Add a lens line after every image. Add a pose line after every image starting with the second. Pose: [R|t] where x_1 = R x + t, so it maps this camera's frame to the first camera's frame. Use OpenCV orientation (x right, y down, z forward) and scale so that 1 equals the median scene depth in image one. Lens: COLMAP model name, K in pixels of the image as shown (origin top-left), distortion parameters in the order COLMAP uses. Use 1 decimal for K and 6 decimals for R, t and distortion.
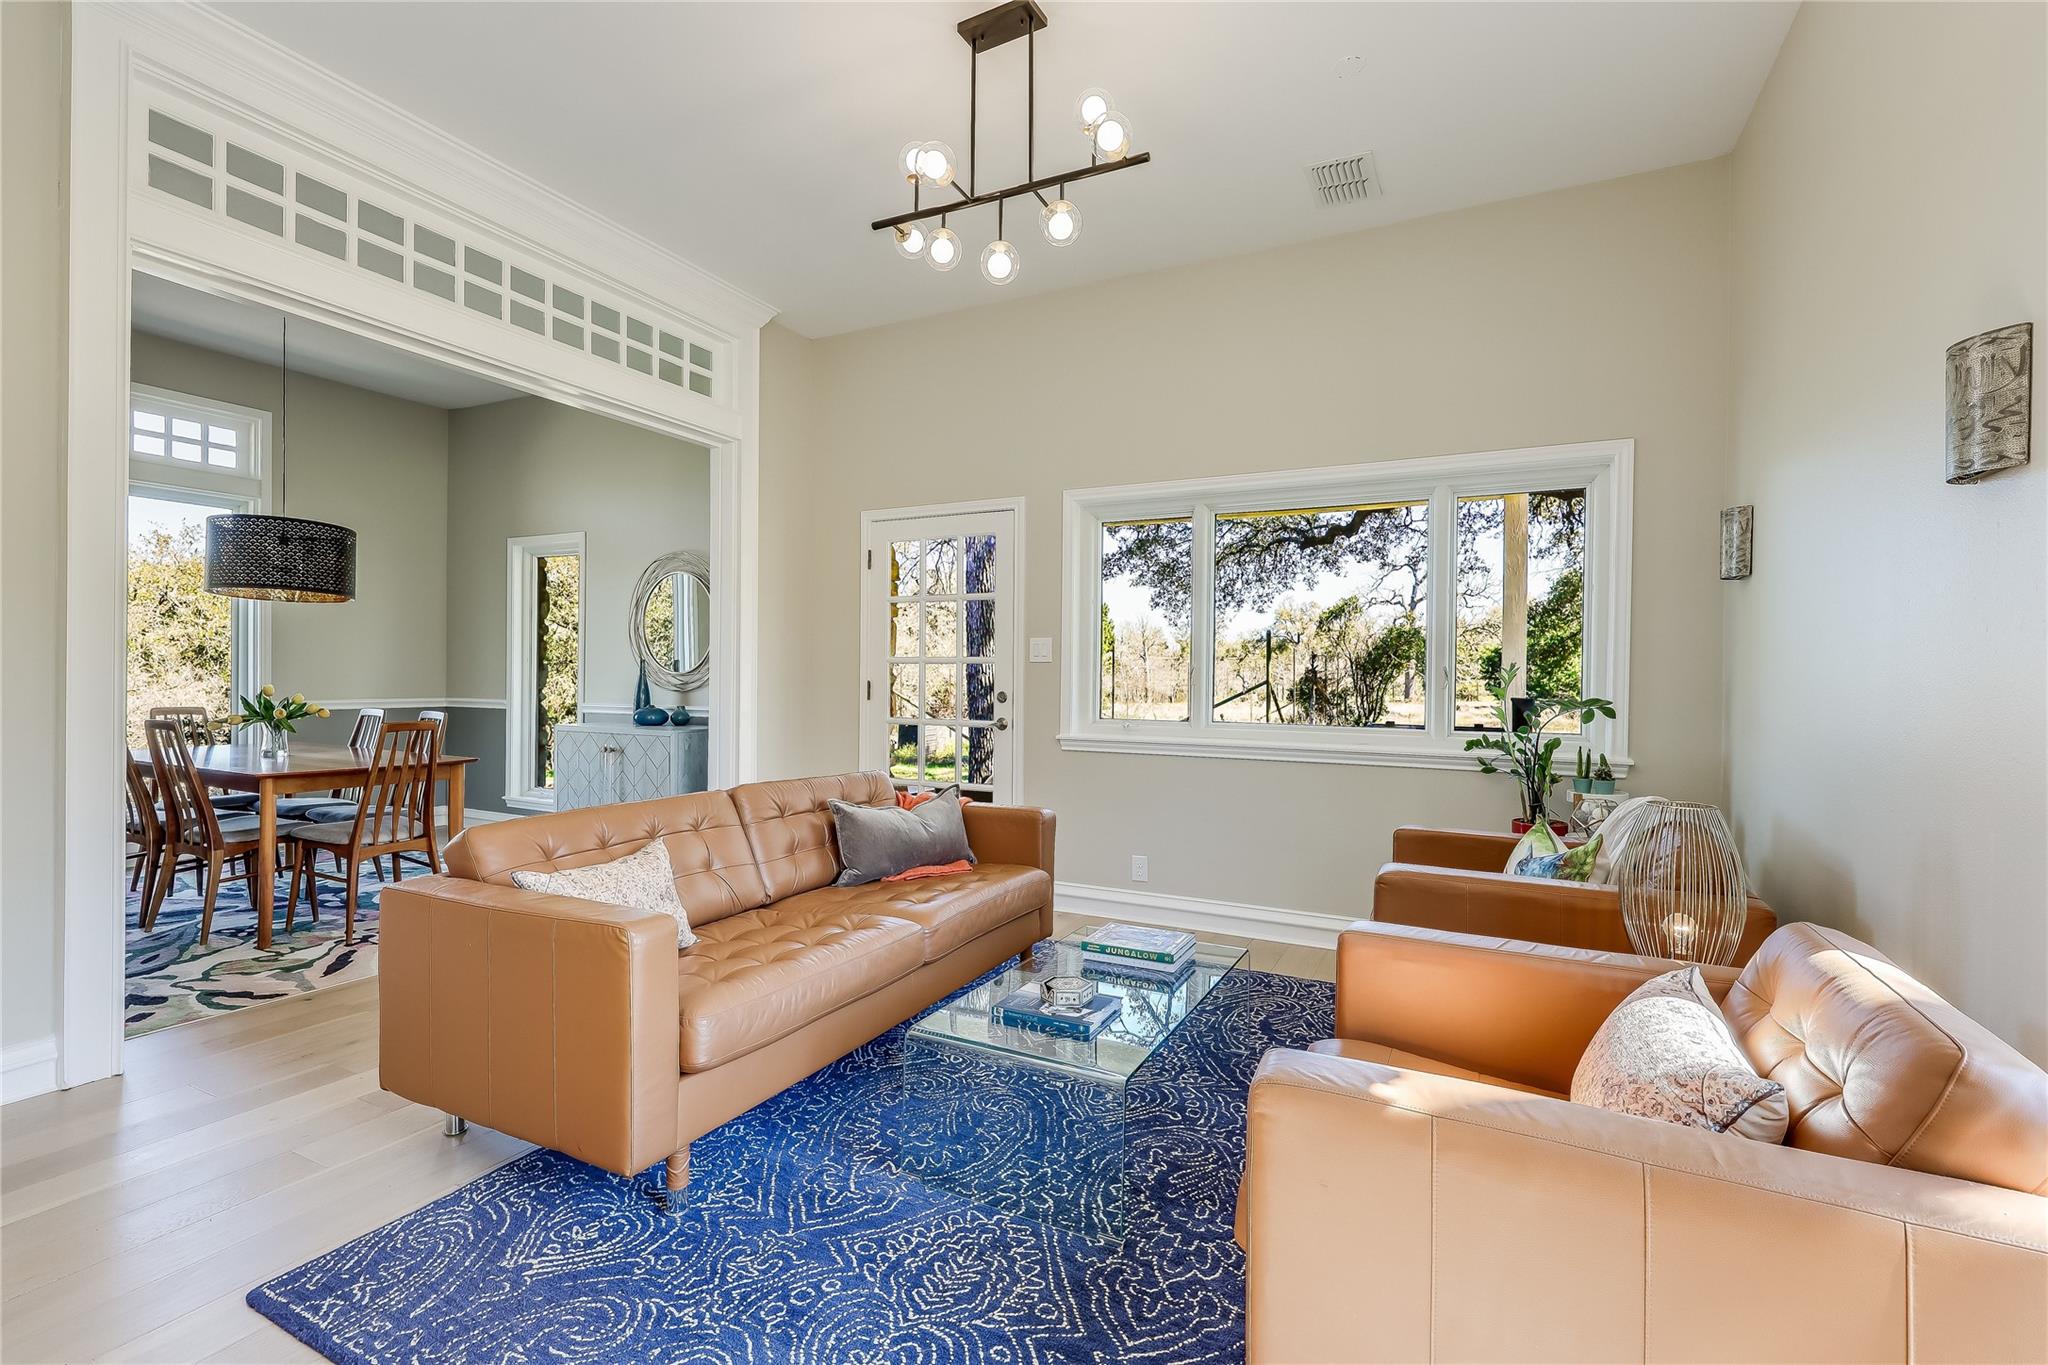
lens RADIAL K [[909.0, 0, 1016.2], [0, 909.0, 681.7], [0, 0, 1]] dist [-0.003625, 0.001084]
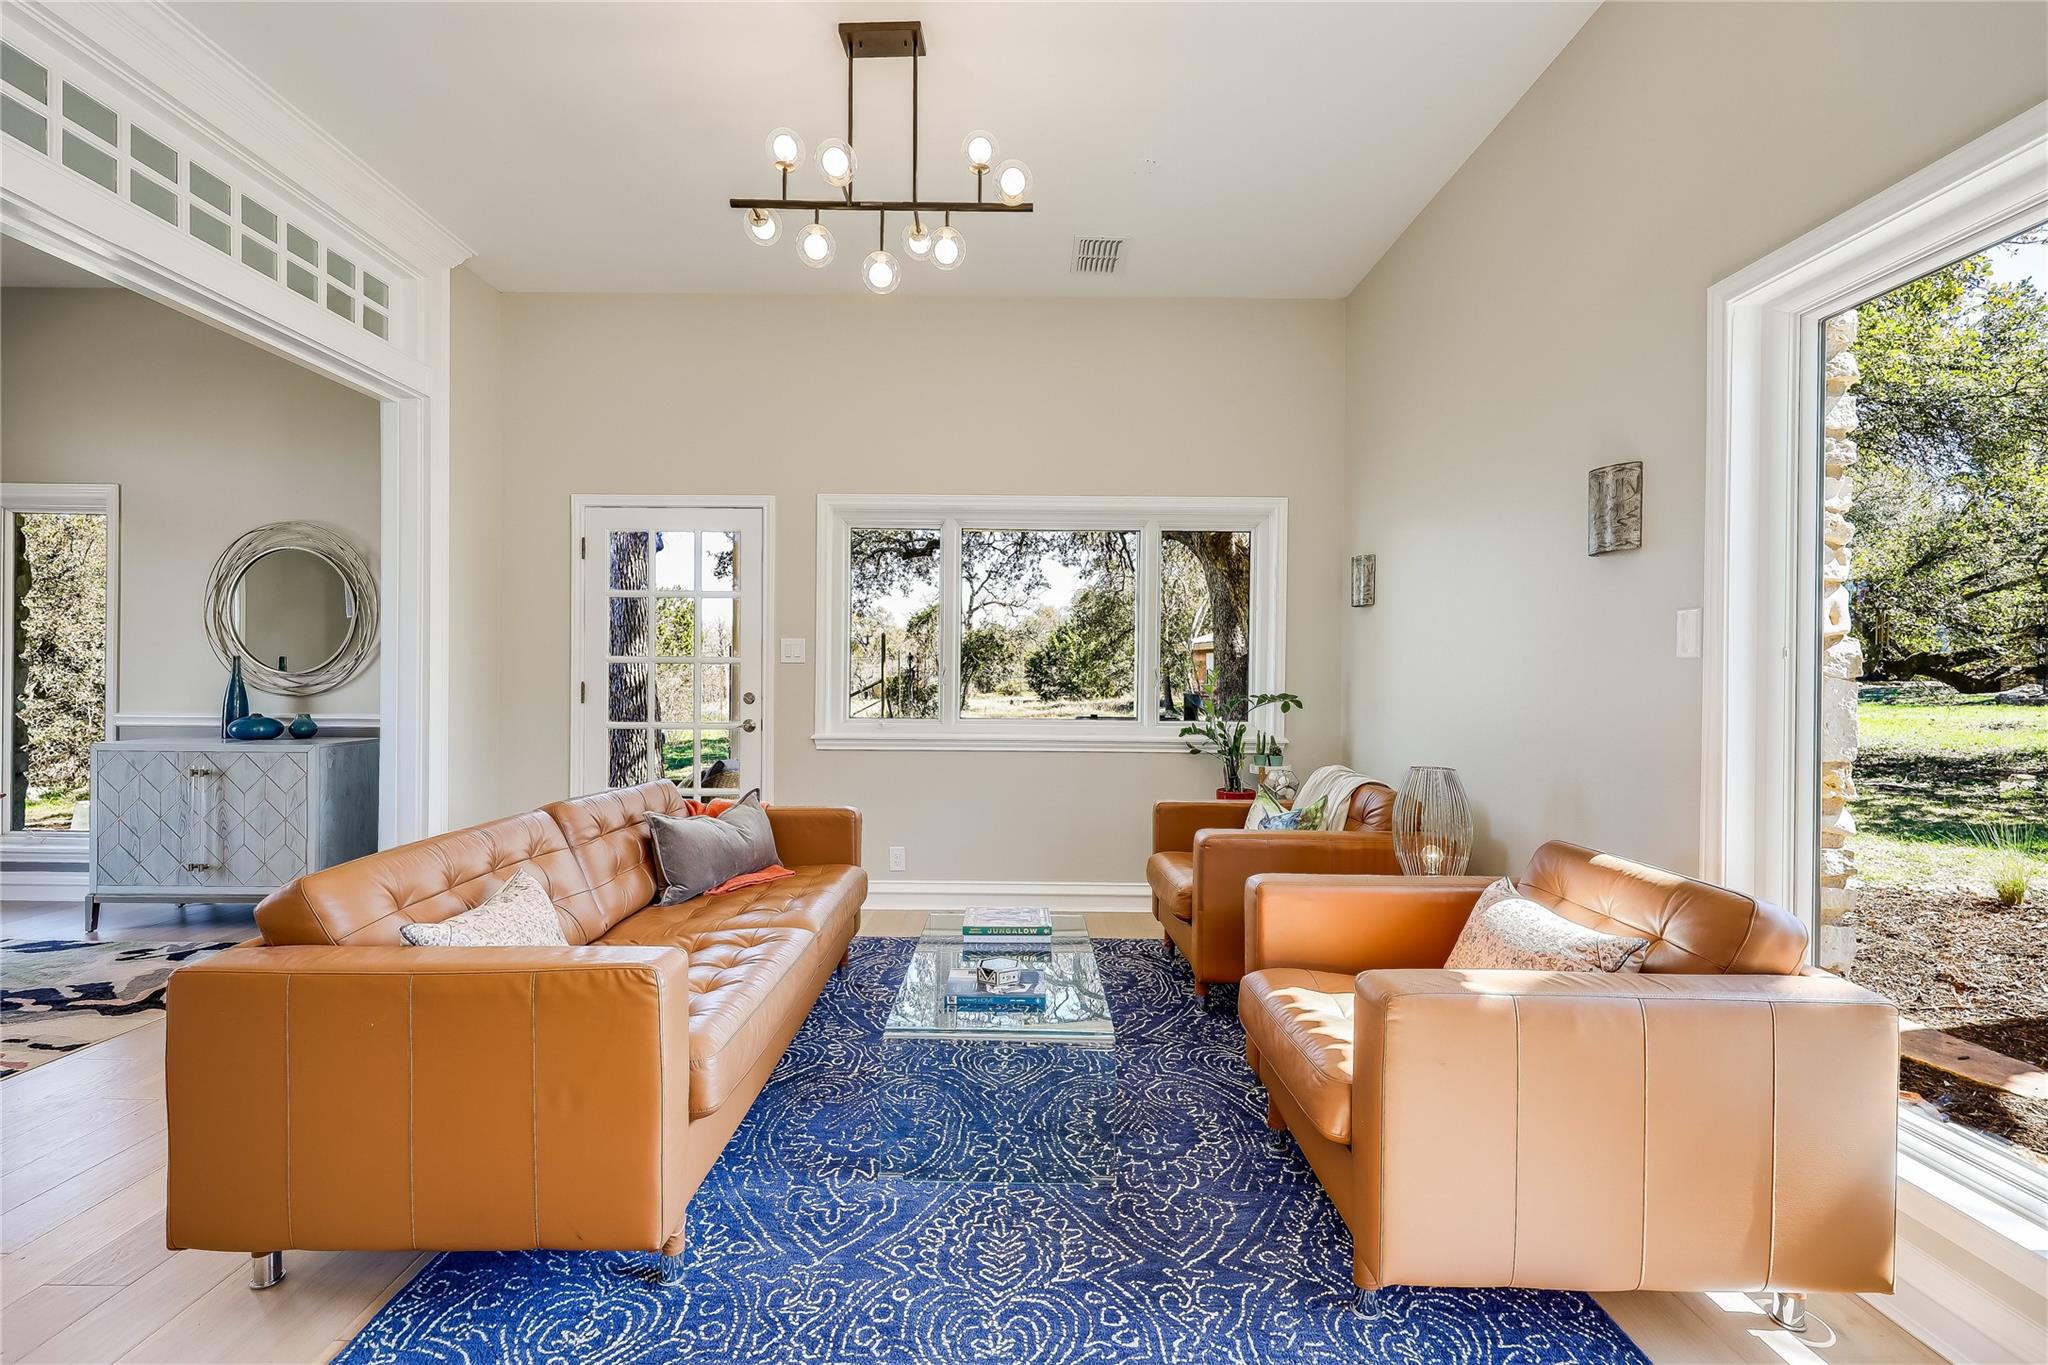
lens RADIAL K [[869.5, 0, 1011.9], [0, 869.5, 682.0], [0, 0, 1]] dist [-0.002547, -0.000238]
pose [[0.891620, -0.003913, 0.452768, -0.330367], [0.003165, 0.999992, 0.002409, -0.003288], [-0.452774, -0.000715, 0.891625, 0.063504]]
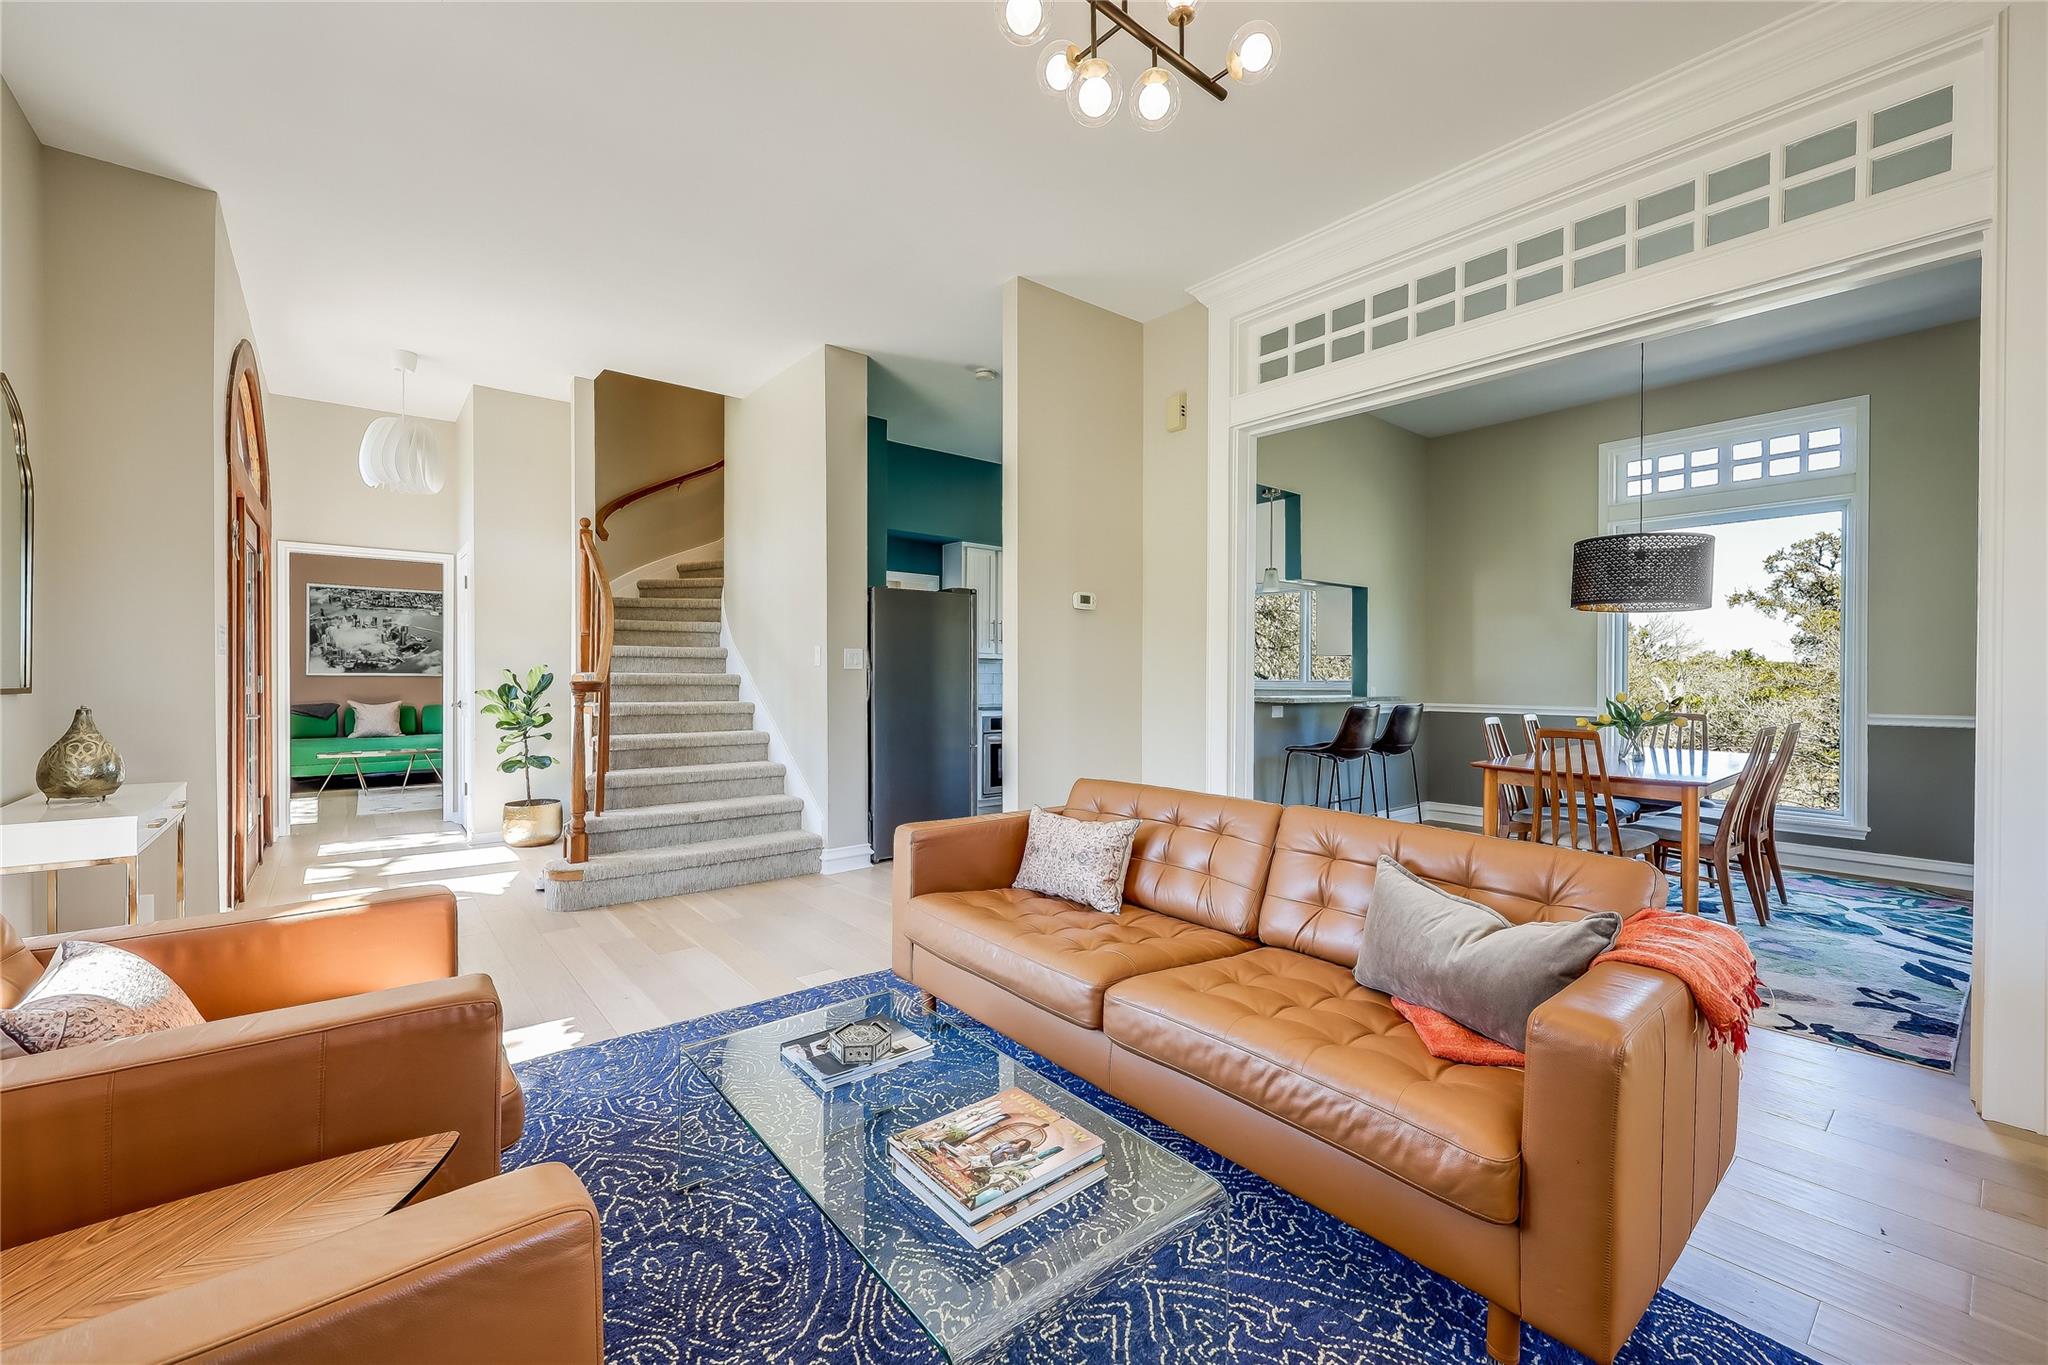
lens RADIAL K [[817.8, 0, 1013.2], [0, 817.8, 684.8], [0, 0, 1]] dist [-0.000365, 0.000488]
pose [[-0.397386, -0.001304, -0.917651, 0.590021], [-0.011097, 0.999933, 0.003385, -0.000847], [0.917584, 0.011528, -0.397374, 1.198963]]
